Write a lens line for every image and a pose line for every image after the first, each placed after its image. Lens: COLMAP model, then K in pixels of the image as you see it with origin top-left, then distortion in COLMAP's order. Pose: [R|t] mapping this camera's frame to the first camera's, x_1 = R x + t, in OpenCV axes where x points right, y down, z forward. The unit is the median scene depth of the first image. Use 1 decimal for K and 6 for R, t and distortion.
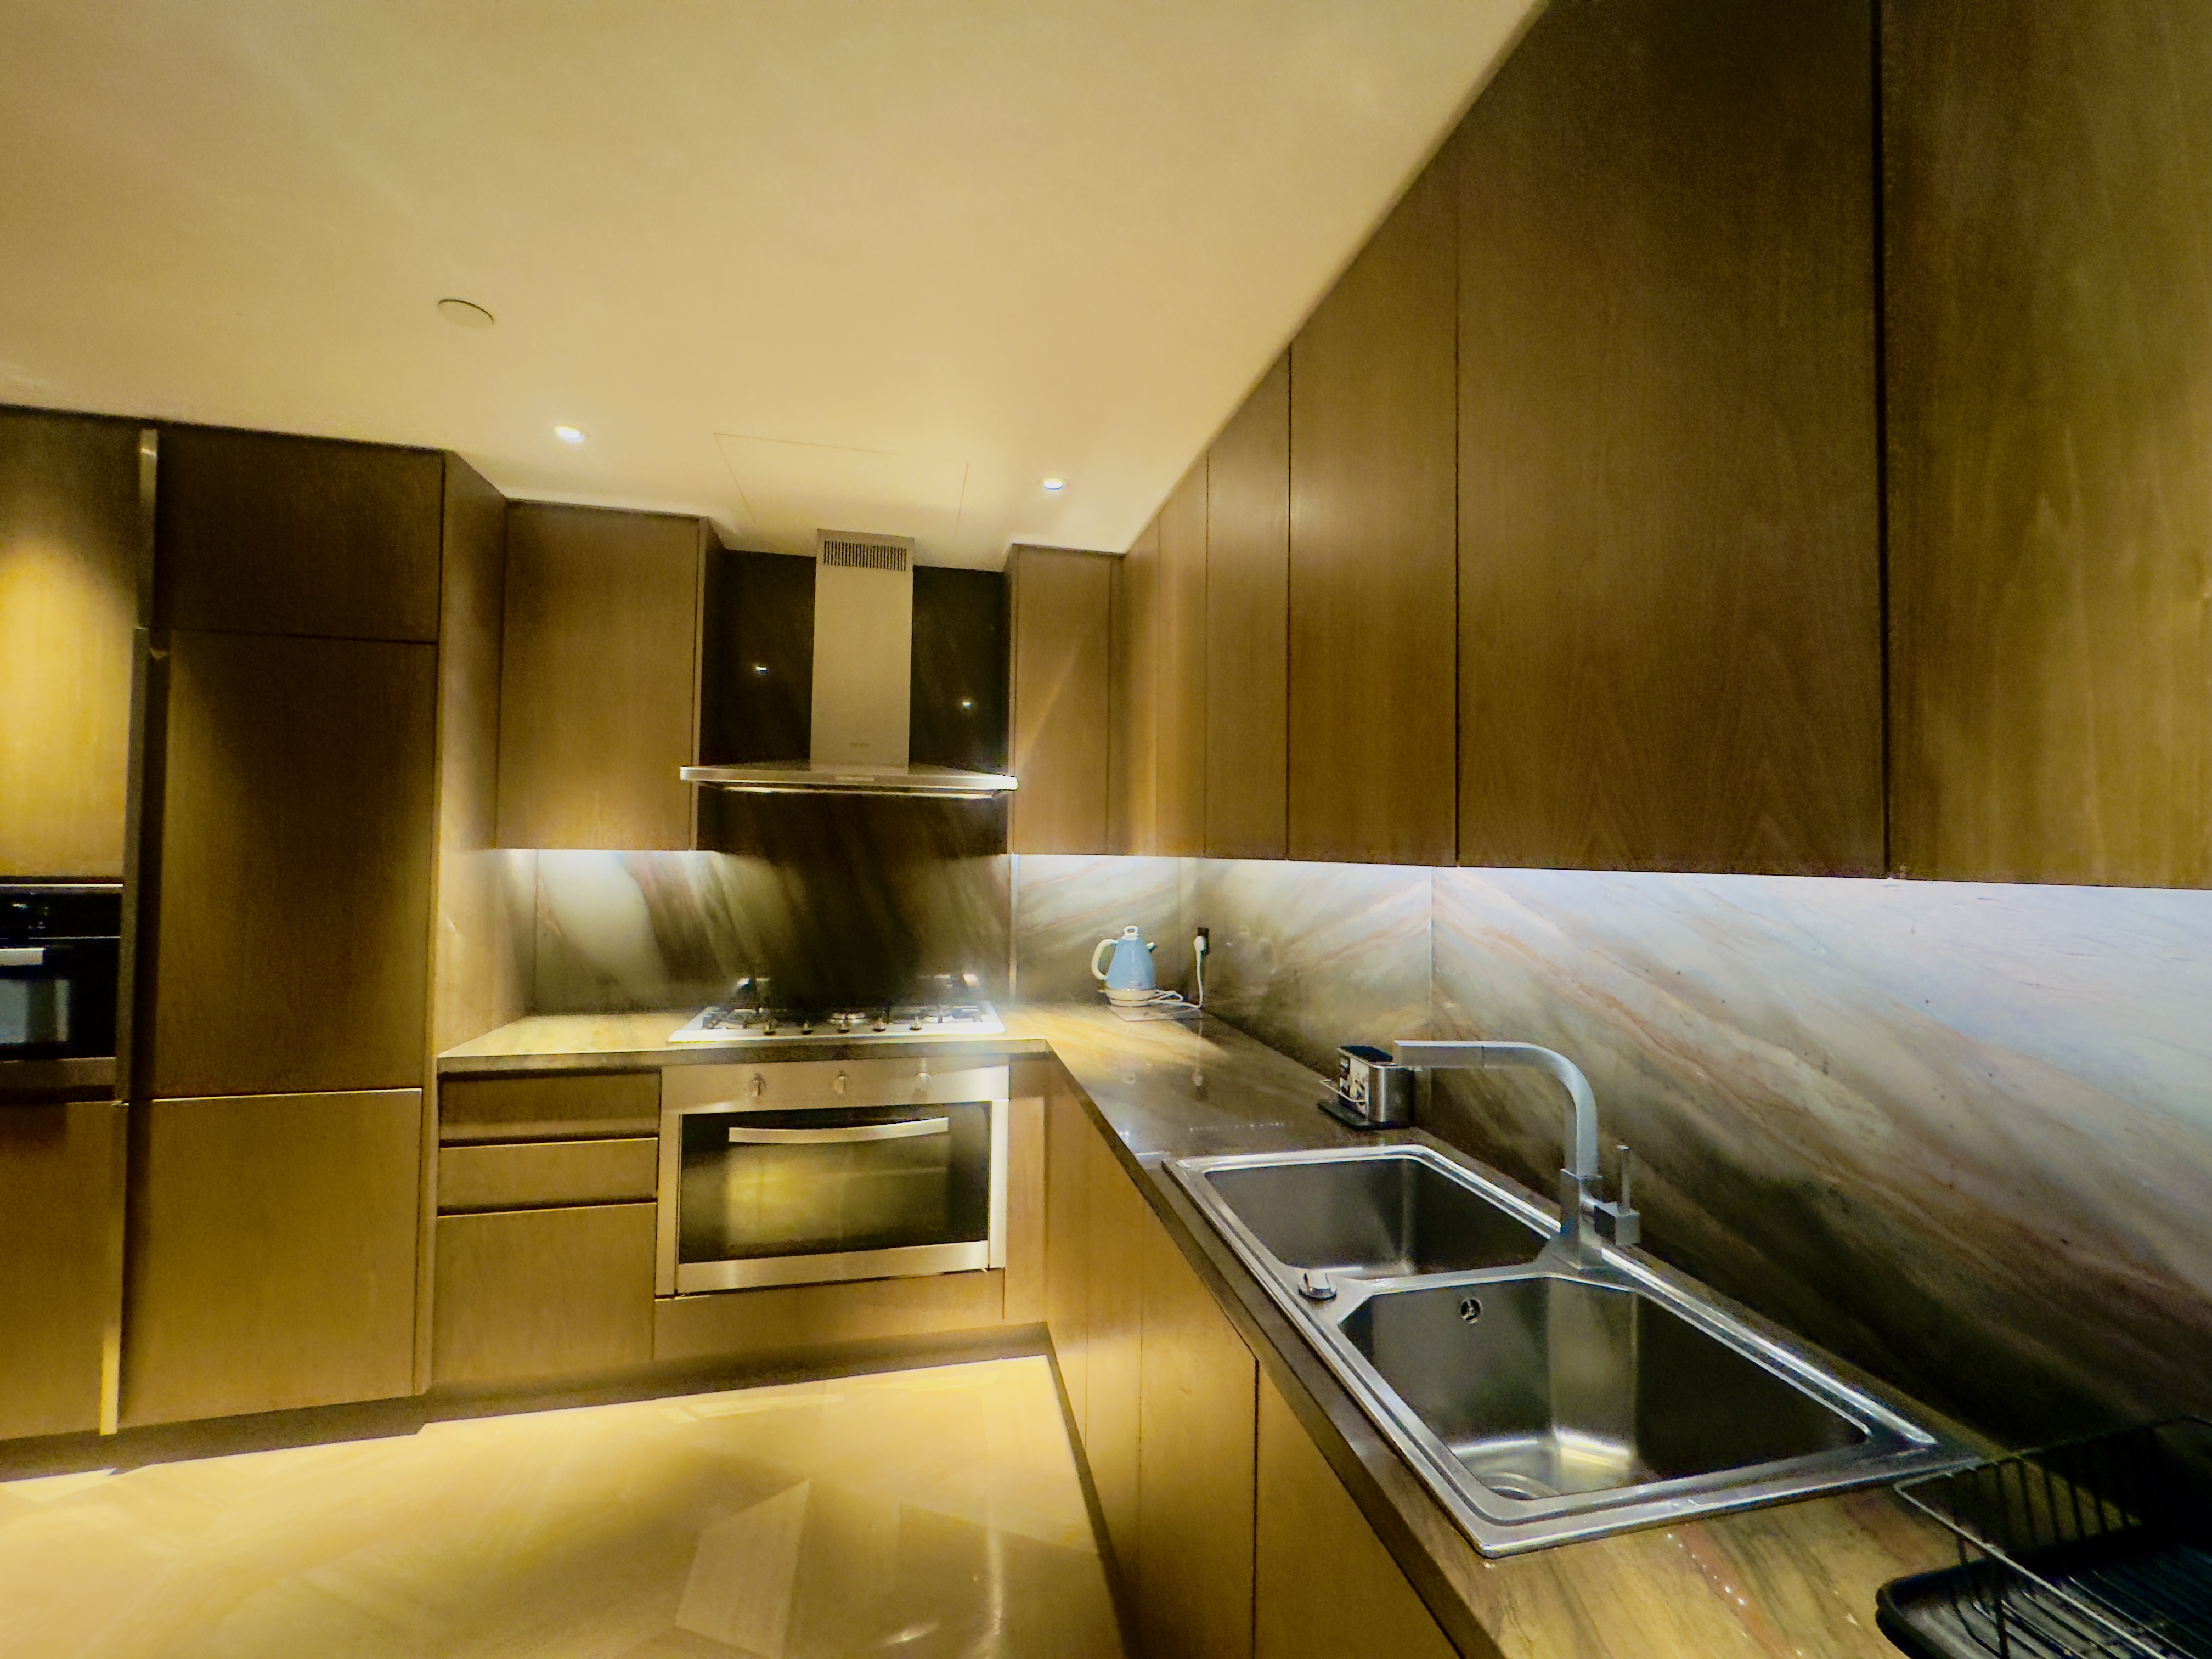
lens RADIAL K [[889.0, 0, 1106.0], [0, 889.0, 829.5], [0, 0, 1]] dist [-0.002147, 0.000724]
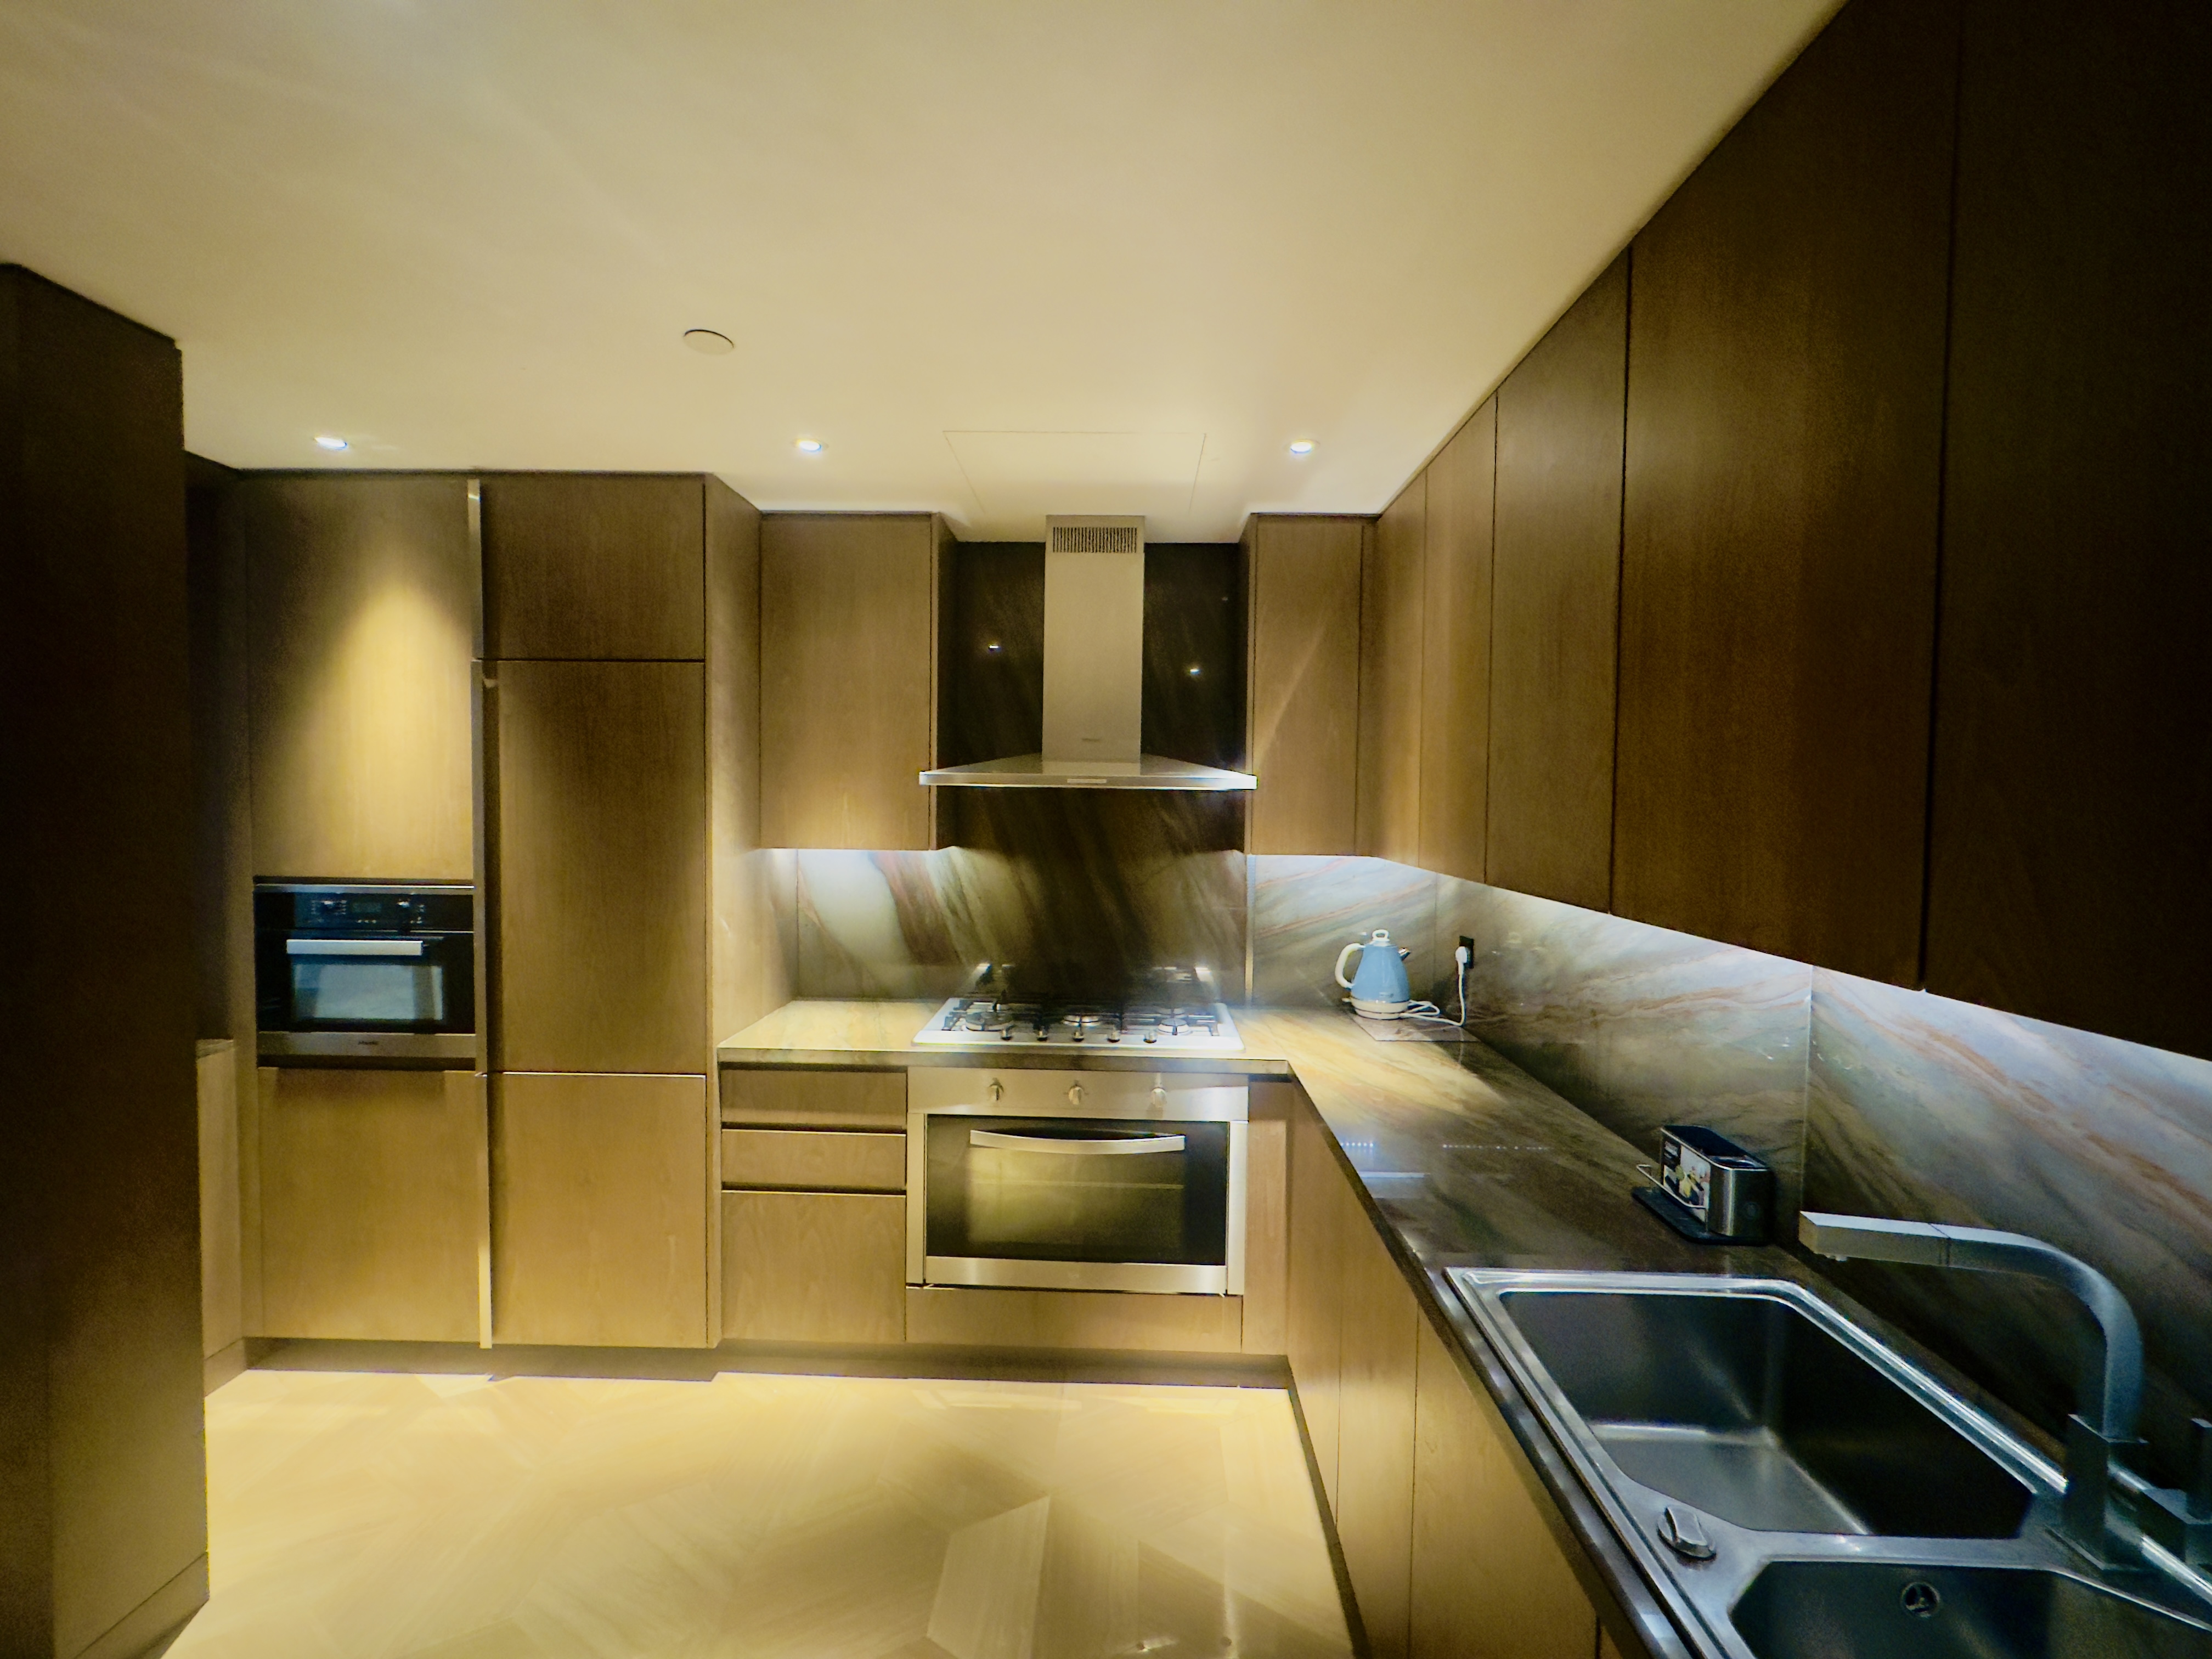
lens RADIAL K [[889.0, 0, 1106.0], [0, 889.0, 829.5], [0, 0, 1]] dist [0.002540, -0.000102]
pose [[0.969468, 0.008250, -0.245078, -0.029171], [0.006255, 0.998277, 0.058351, -0.063949], [0.245137, -0.058103, 0.967746, 0.078839]]
